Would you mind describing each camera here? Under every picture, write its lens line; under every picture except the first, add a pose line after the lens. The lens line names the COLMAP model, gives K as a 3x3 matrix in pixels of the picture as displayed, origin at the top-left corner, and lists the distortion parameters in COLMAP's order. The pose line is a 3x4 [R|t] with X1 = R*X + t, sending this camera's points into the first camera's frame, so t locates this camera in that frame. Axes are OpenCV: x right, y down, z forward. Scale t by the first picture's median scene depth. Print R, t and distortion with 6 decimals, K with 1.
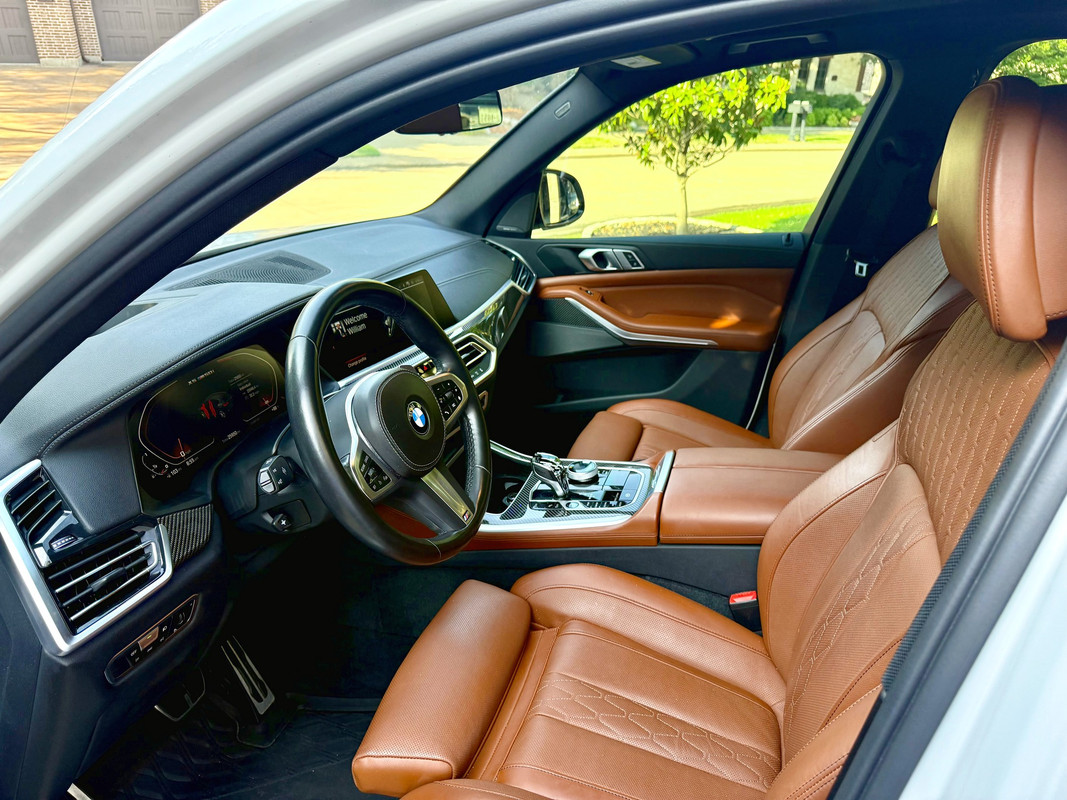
lens RADIAL K [[798.8, 0, 536.8], [0, 798.8, 450.0], [0, 0, 1]] dist [0.069001, -0.164710]
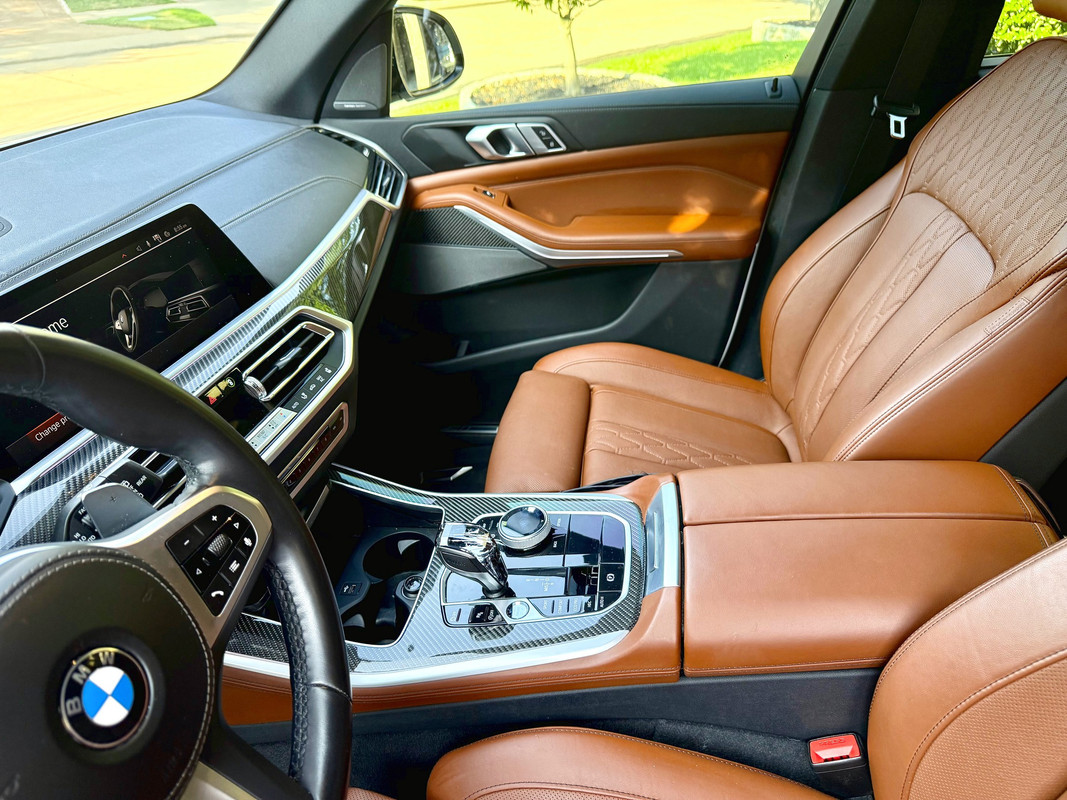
lens RADIAL K [[798.8, 0, 536.8], [0, 798.8, 450.0], [0, 0, 1]] dist [0.069001, -0.164710]
pose [[0.986563, -0.130236, 0.098651, 0.010955], [0.113676, 0.980861, 0.158080, -0.089095], [-0.117351, -0.144741, 0.982486, 0.306159]]
